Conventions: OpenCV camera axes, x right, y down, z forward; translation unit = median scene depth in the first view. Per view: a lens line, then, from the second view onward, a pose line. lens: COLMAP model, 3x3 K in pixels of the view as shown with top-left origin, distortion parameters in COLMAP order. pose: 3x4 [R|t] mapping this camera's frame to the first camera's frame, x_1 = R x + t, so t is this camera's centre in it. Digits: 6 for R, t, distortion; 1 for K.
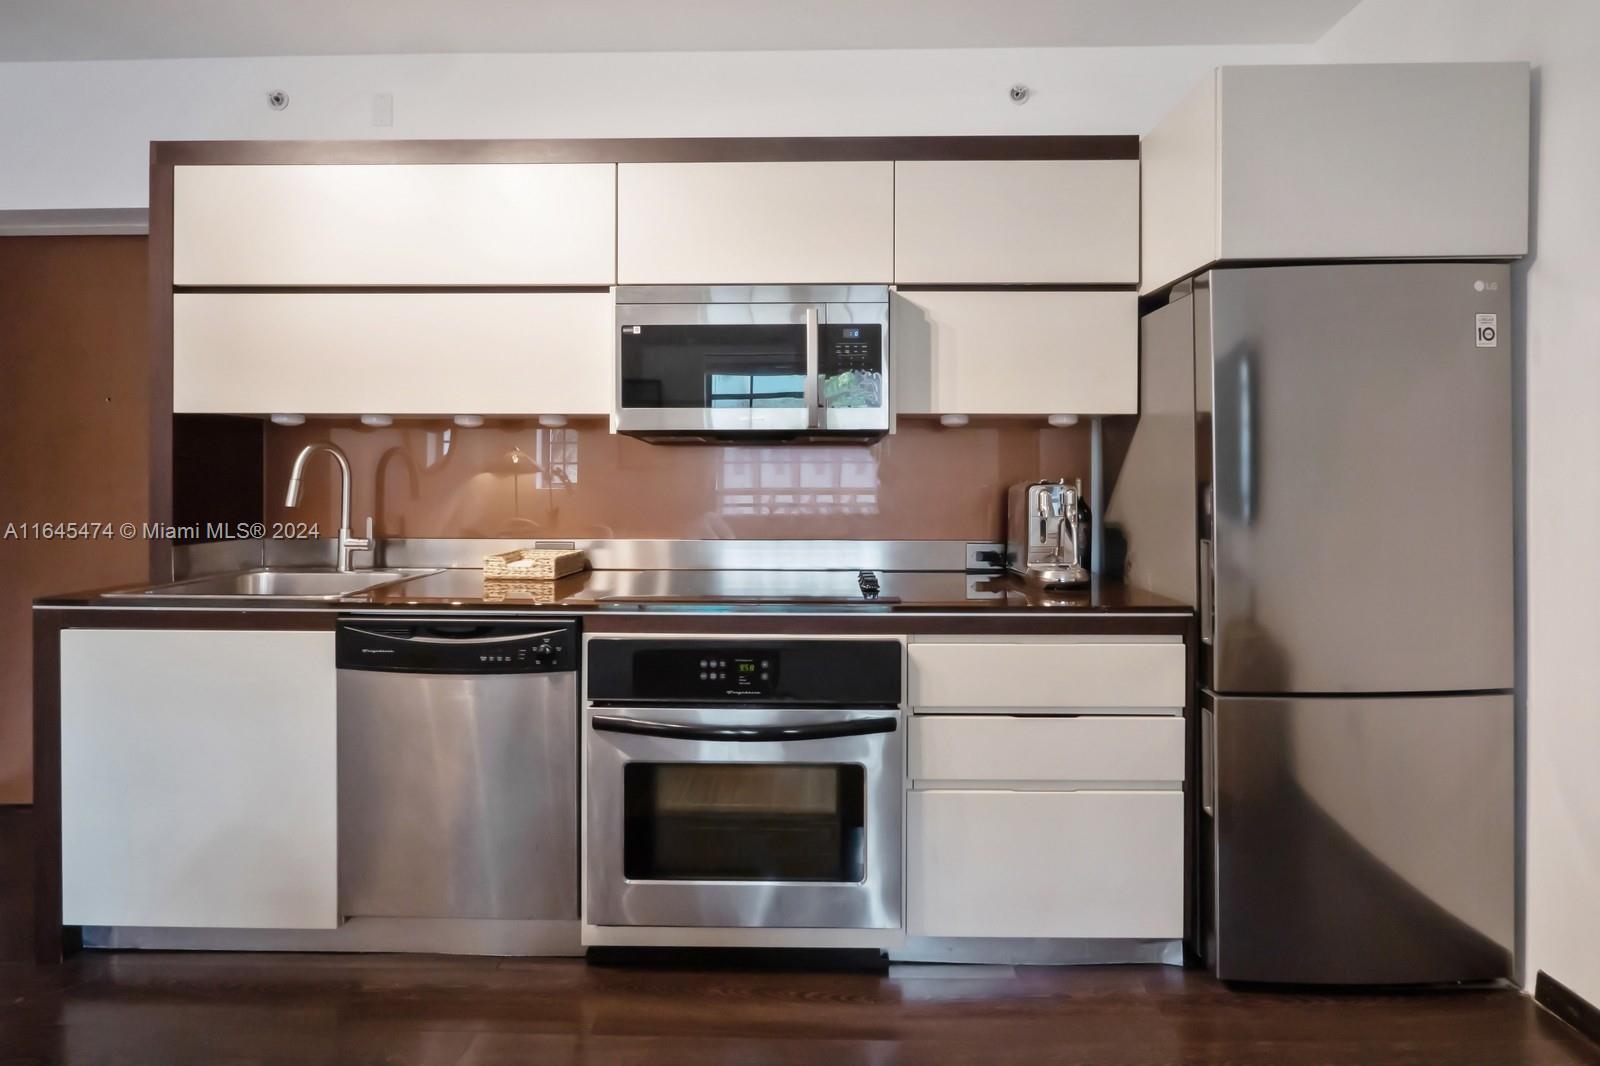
lens RADIAL K [[708.4, 0, 800.3], [0, 708.4, 479.3], [0, 0, 1]] dist [-0.001030, 0.000099]
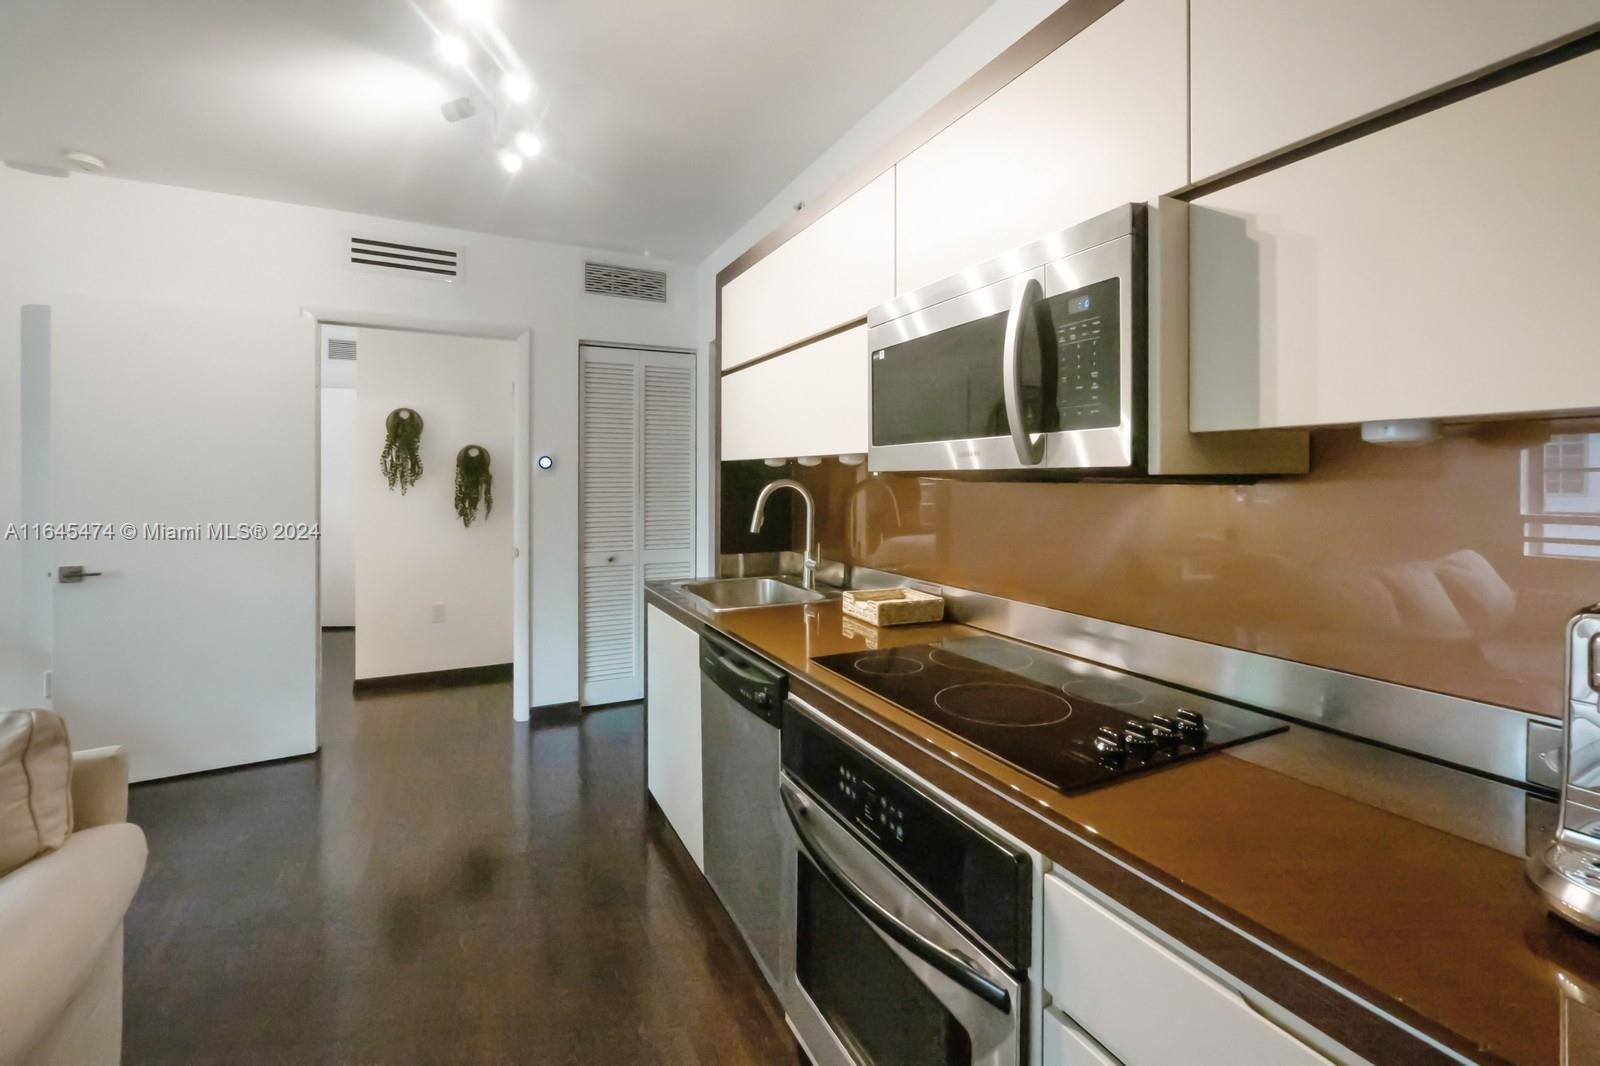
lens RADIAL K [[690.5, 0, 806.1], [0, 690.5, 497.3], [0, 0, 1]] dist [-0.000849, -0.000088]
pose [[0.492584, 0.020649, -0.870020, 0.451066], [-0.006592, 0.999778, 0.019997, -0.055107], [0.870240, -0.004115, 0.492611, 0.510120]]
